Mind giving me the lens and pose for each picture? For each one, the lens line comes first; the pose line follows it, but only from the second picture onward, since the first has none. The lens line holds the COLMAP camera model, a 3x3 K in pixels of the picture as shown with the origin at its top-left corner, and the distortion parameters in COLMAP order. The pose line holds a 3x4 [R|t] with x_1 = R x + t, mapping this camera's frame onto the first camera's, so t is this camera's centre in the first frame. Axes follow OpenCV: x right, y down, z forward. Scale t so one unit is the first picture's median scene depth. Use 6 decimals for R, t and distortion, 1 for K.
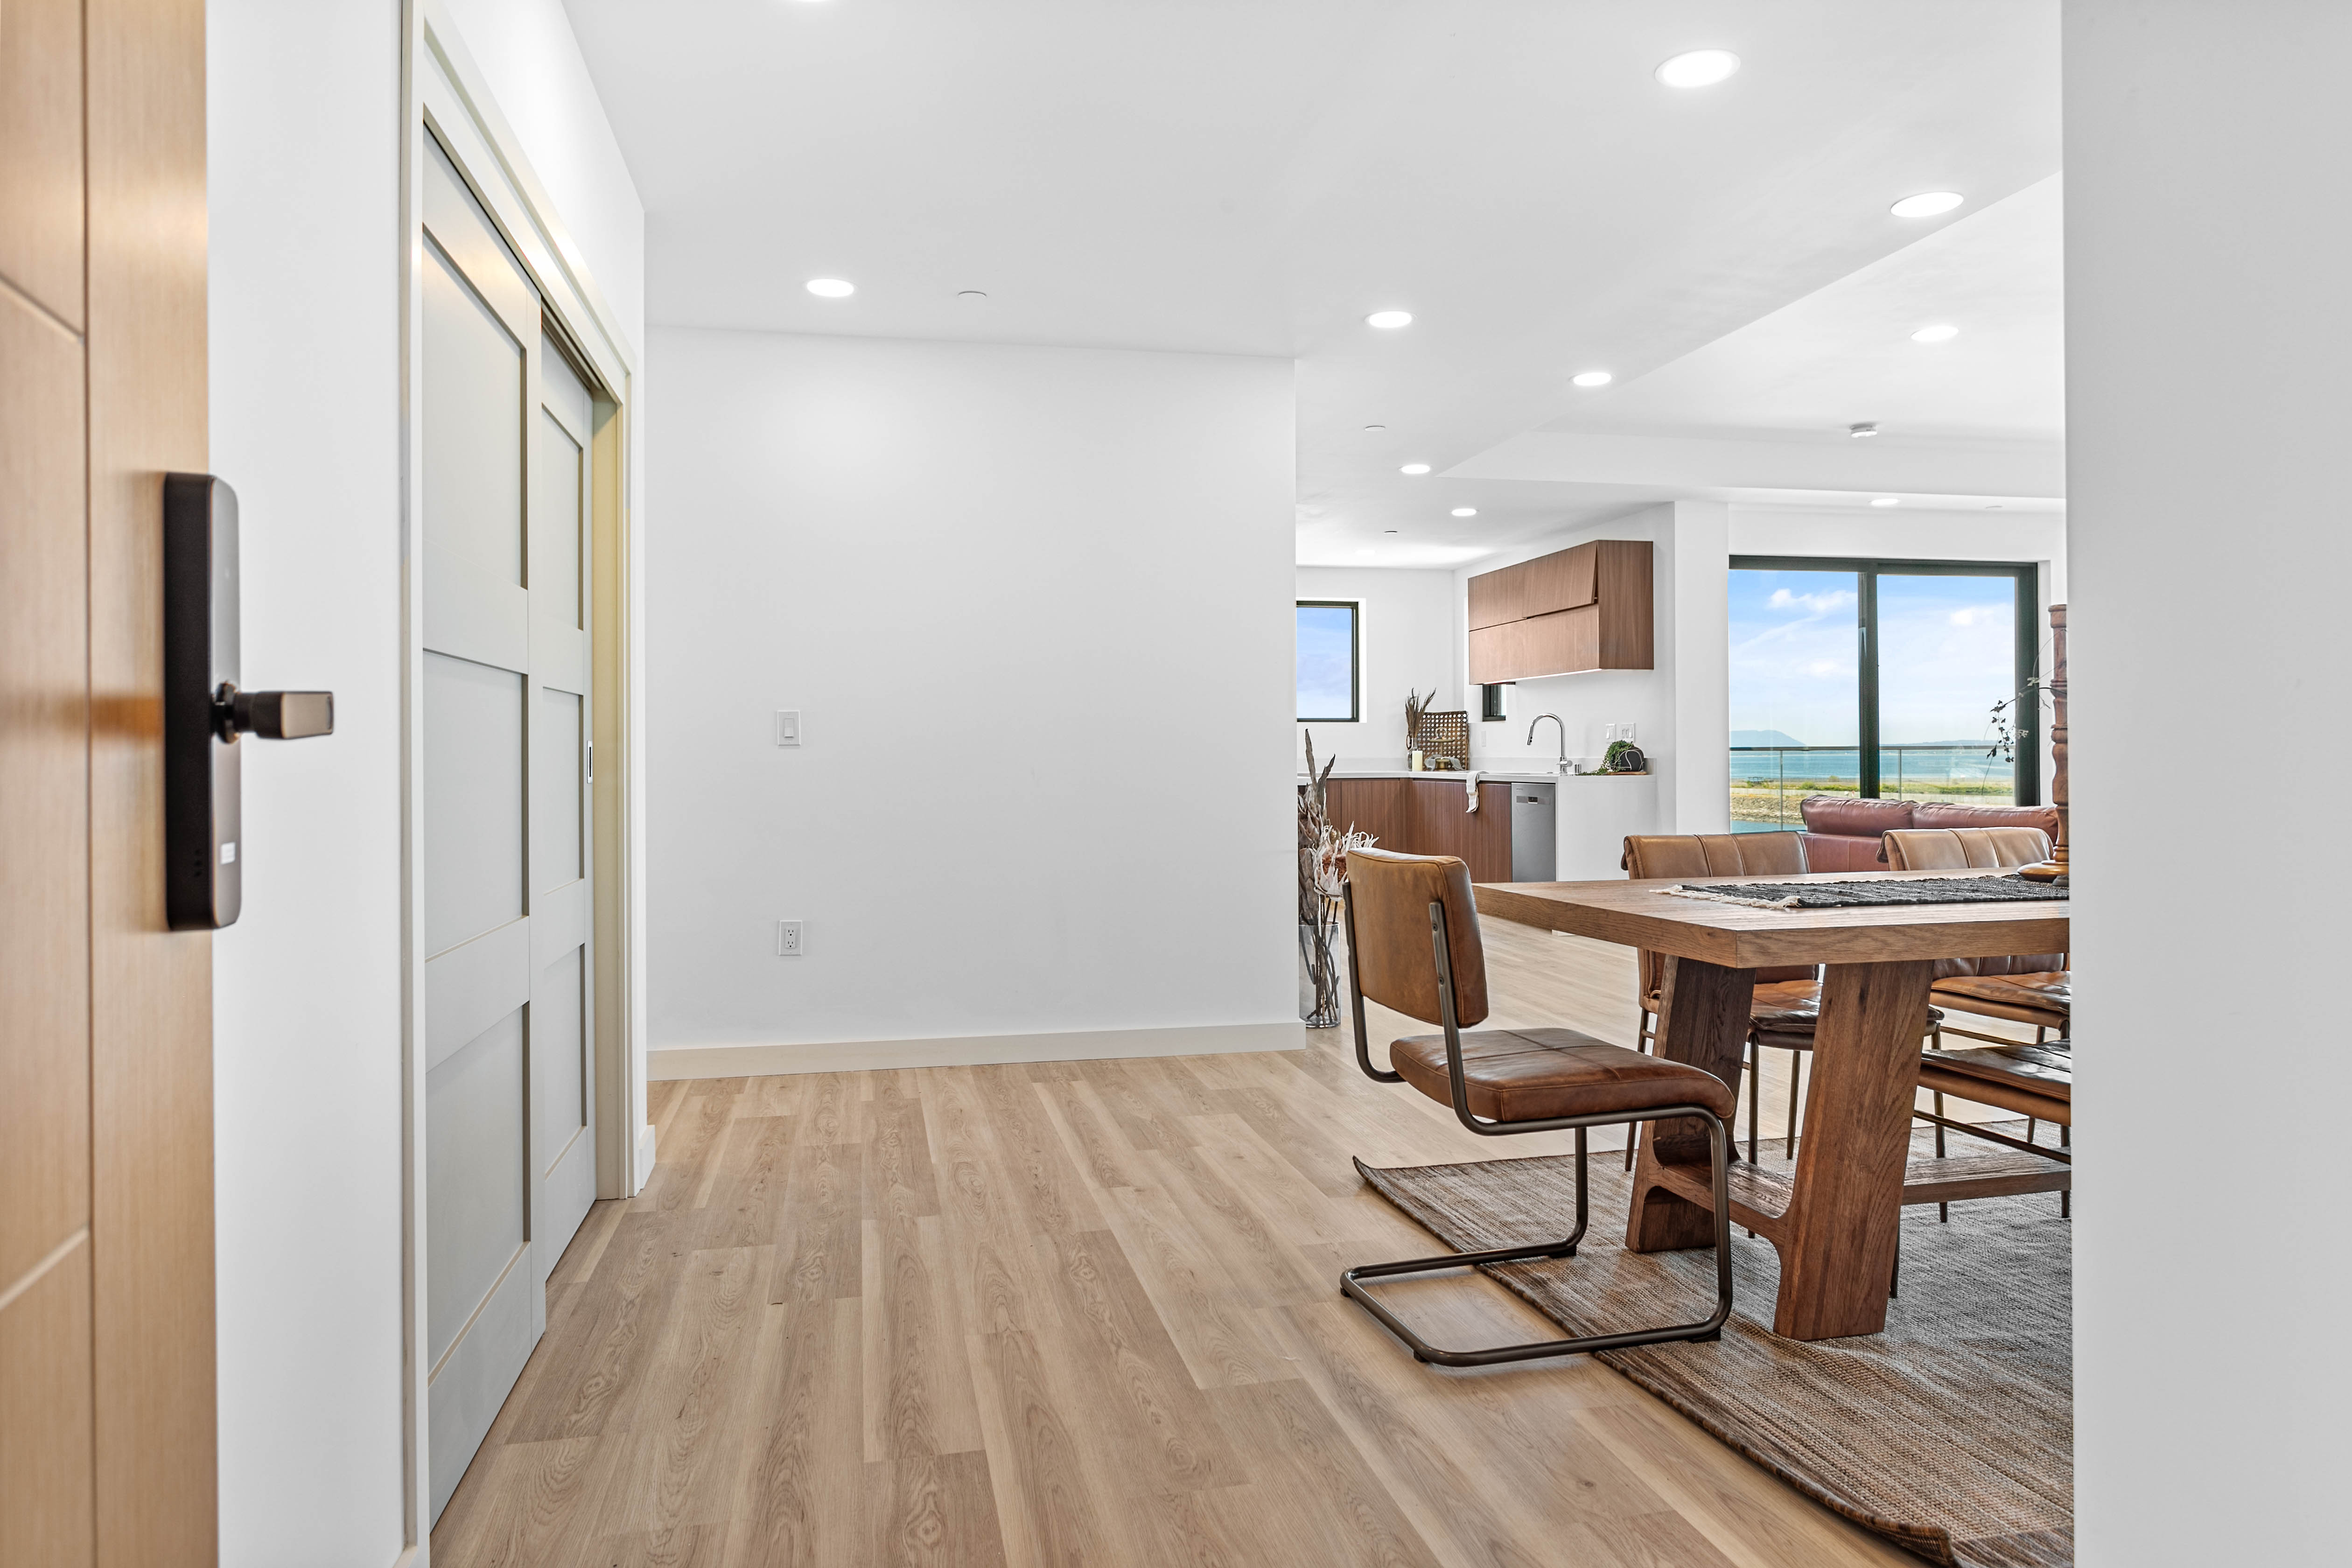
lens RADIAL K [[1494.8, 0, 1173.1], [0, 1494.8, 769.1], [0, 0, 1]] dist [-0.003020, 0.000365]
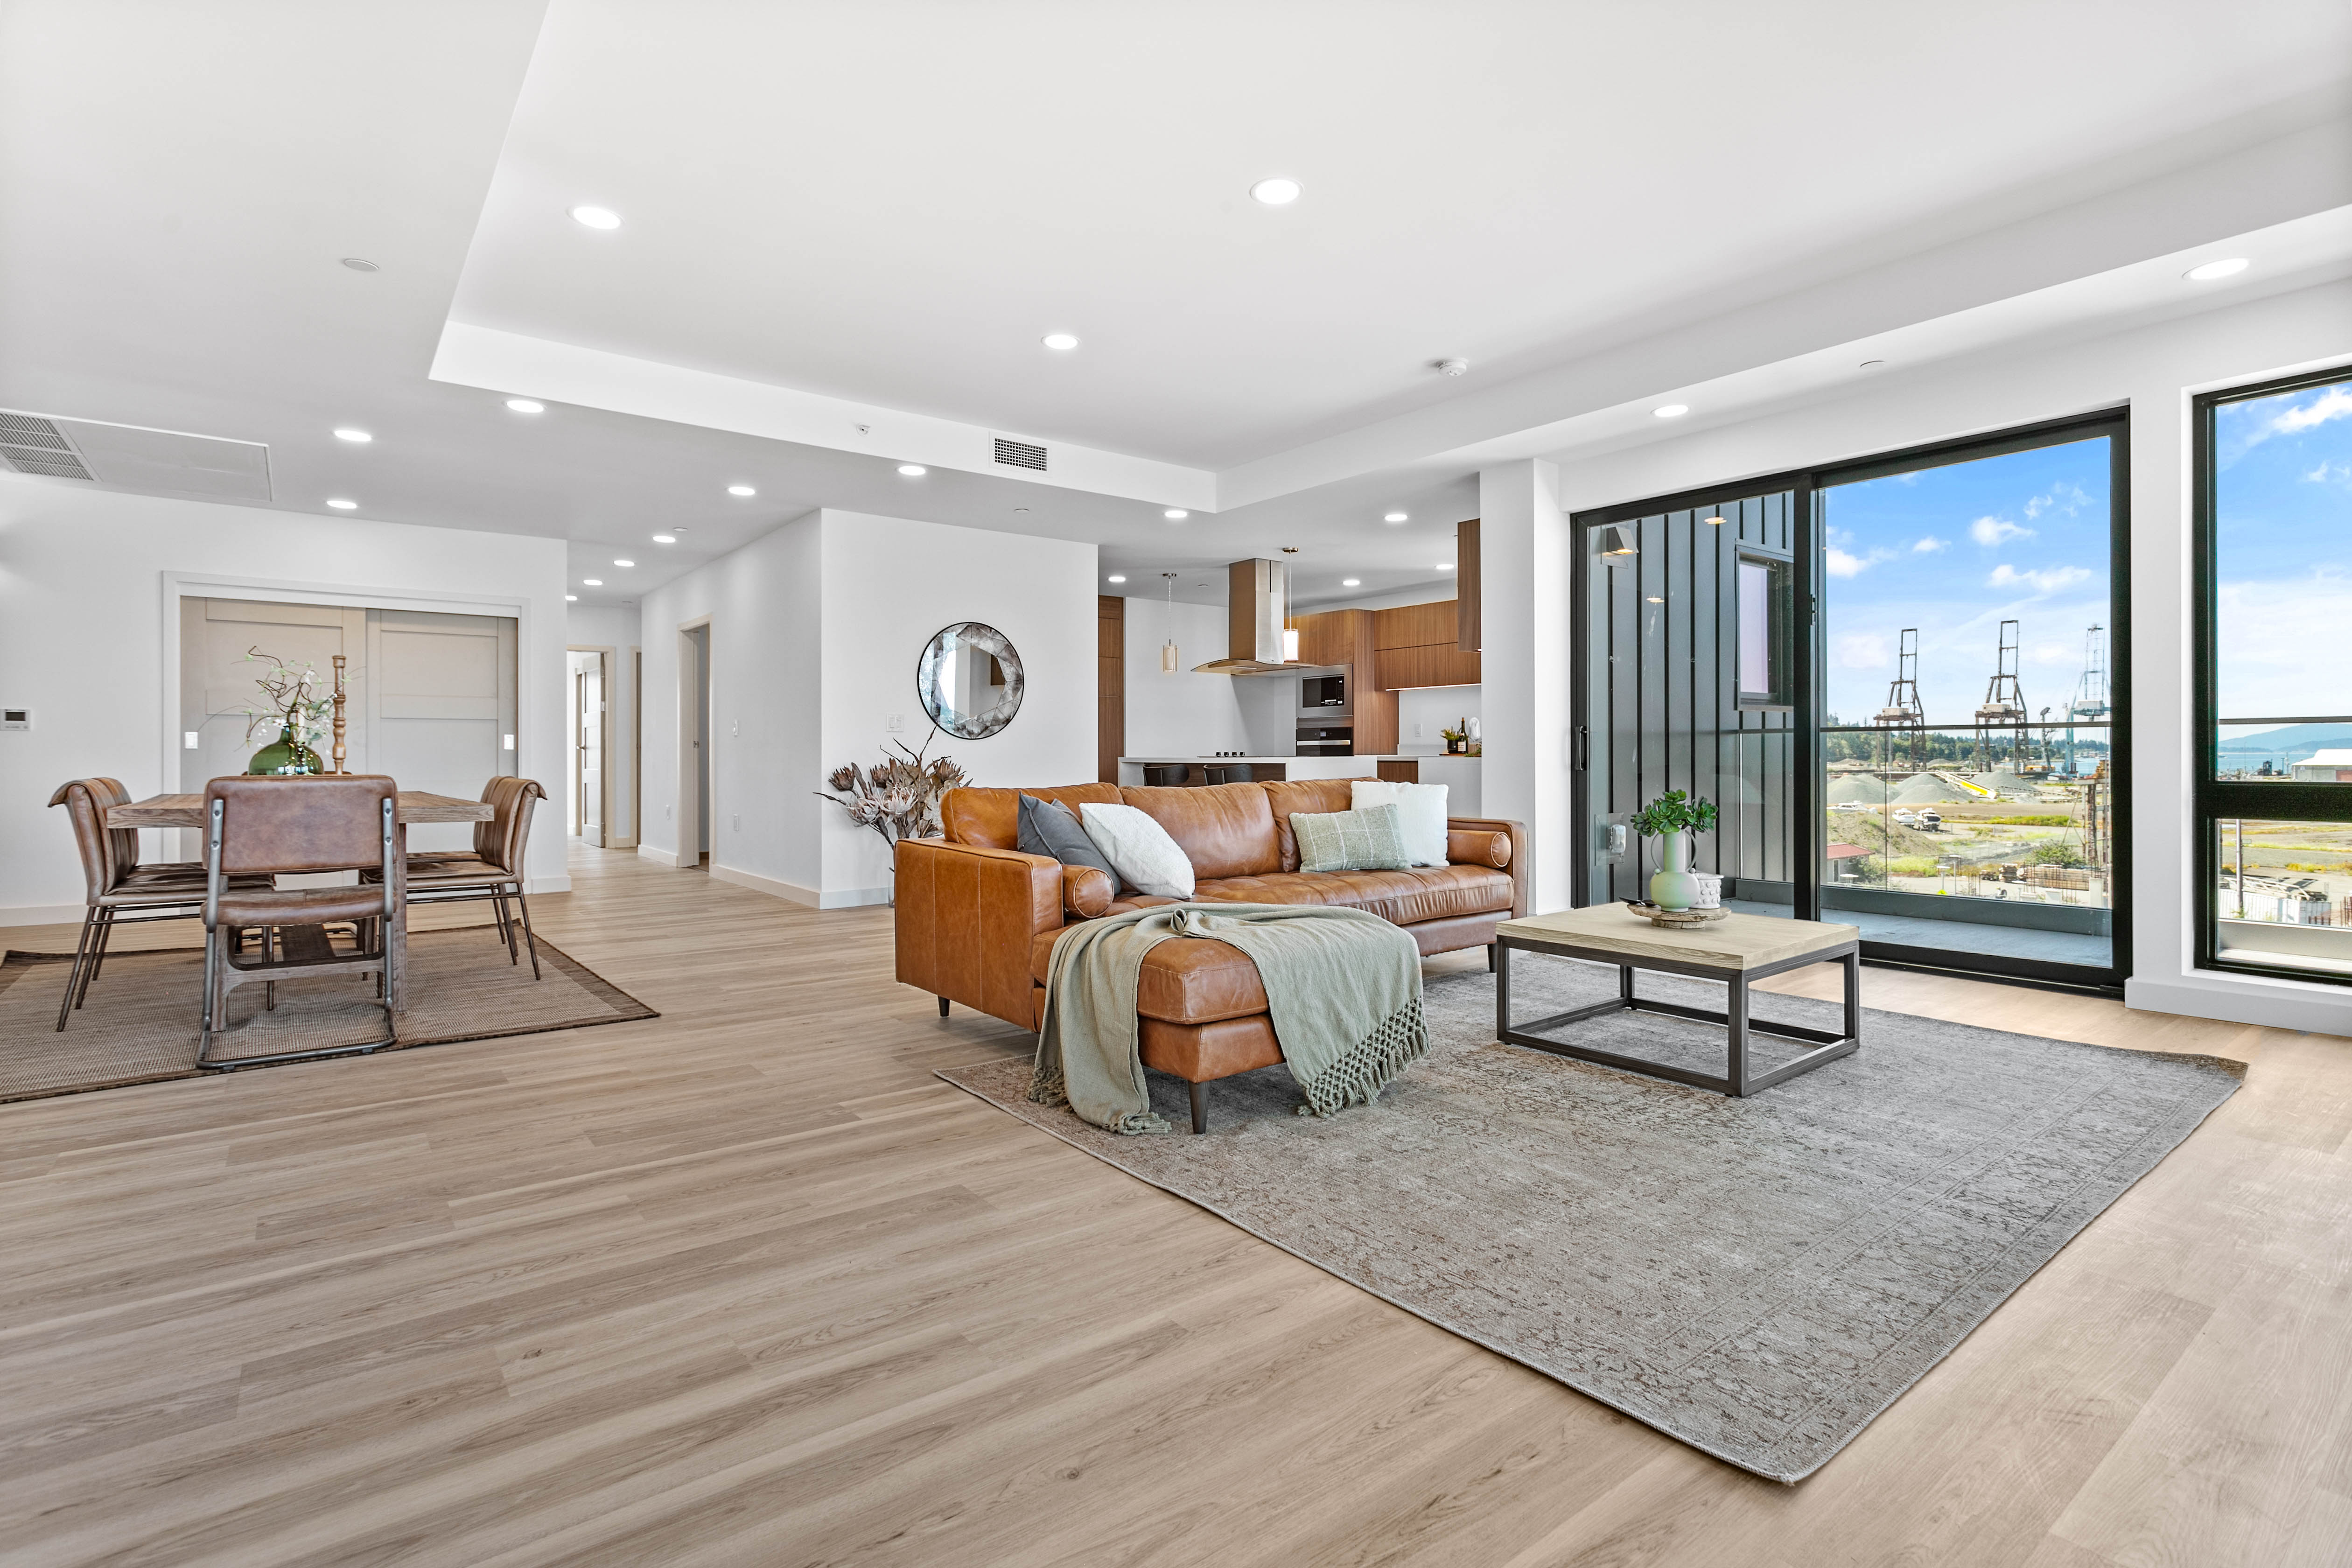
lens RADIAL K [[1119.7, 0, 1171.8], [0, 1119.7, 749.8], [0, 0, 1]] dist [0.000566, 0.001364]
pose [[0.433325, 0.000761, -0.901238, 0.866654], [-0.007055, 0.999972, -0.002548, 0.002833], [0.901210, 0.007462, 0.433318, 0.495458]]
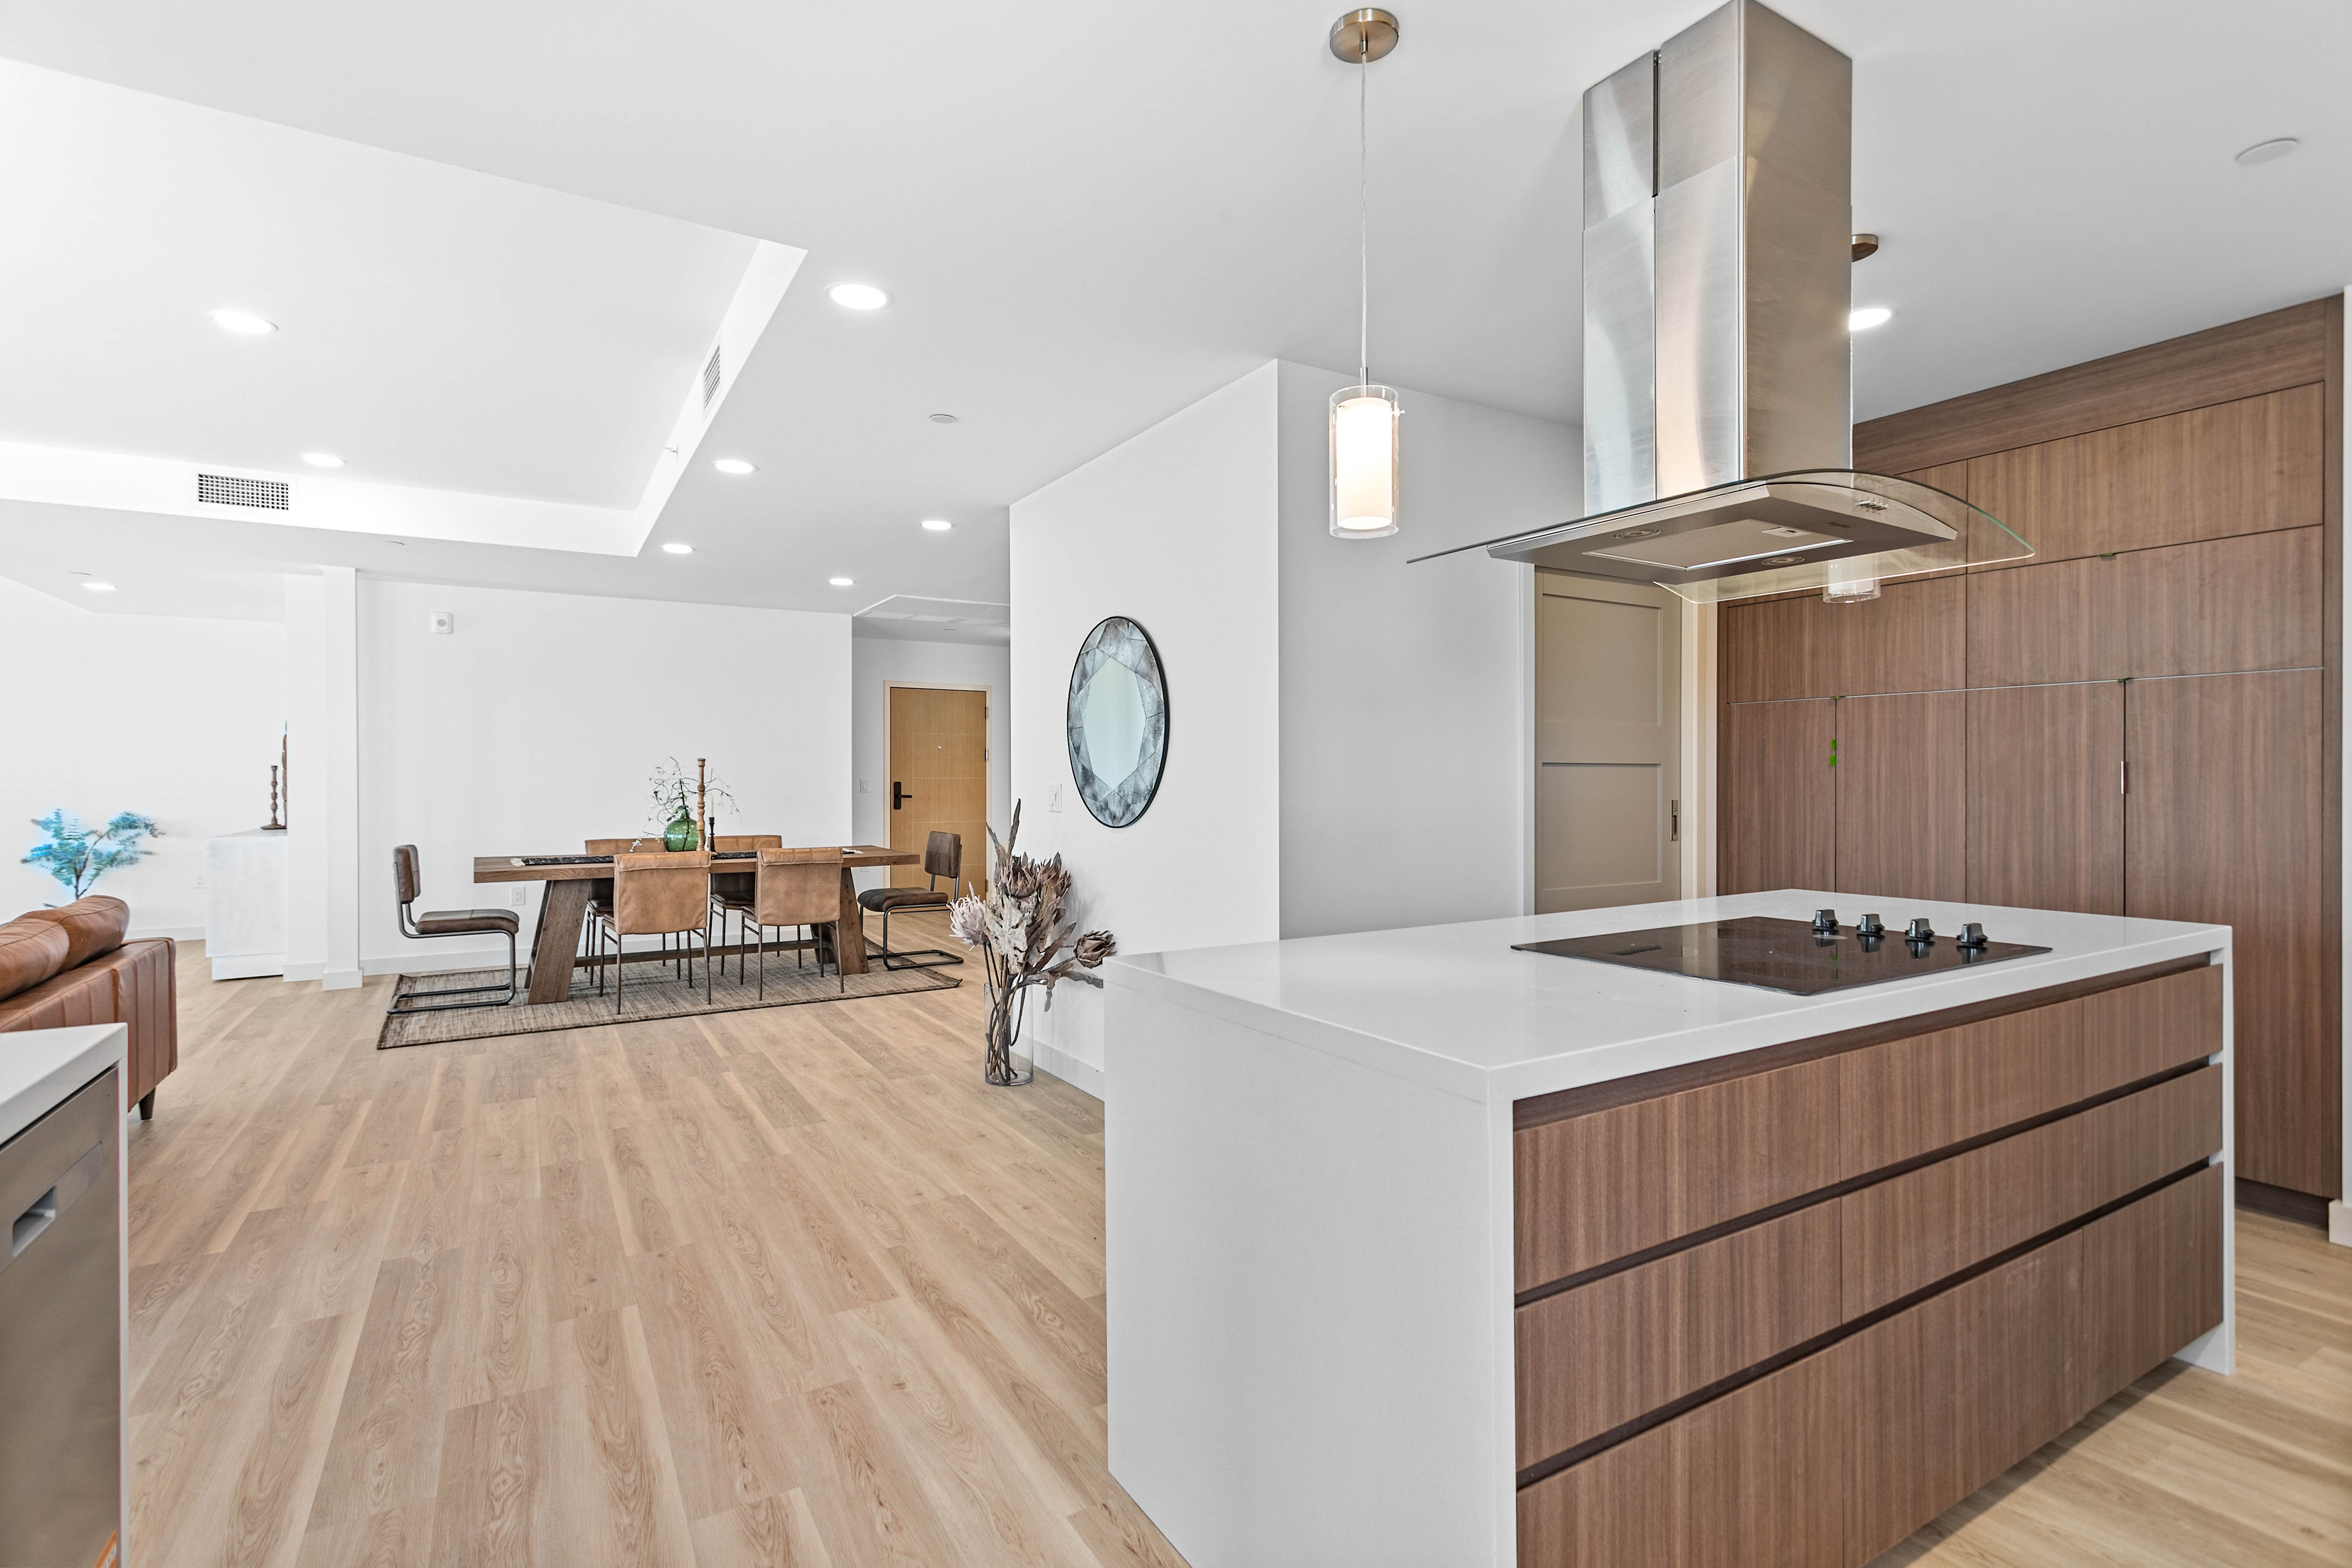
lens RADIAL K [[1119.7, 0, 1188.4], [0, 1119.7, 790.4], [0, 0, 1]] dist [0.000566, 0.001364]
pose [[-0.945859, 0.013322, -0.324306, 0.153909], [0.007136, 0.999769, 0.020255, -0.031511], [0.324501, 0.016844, -0.945735, 1.191282]]
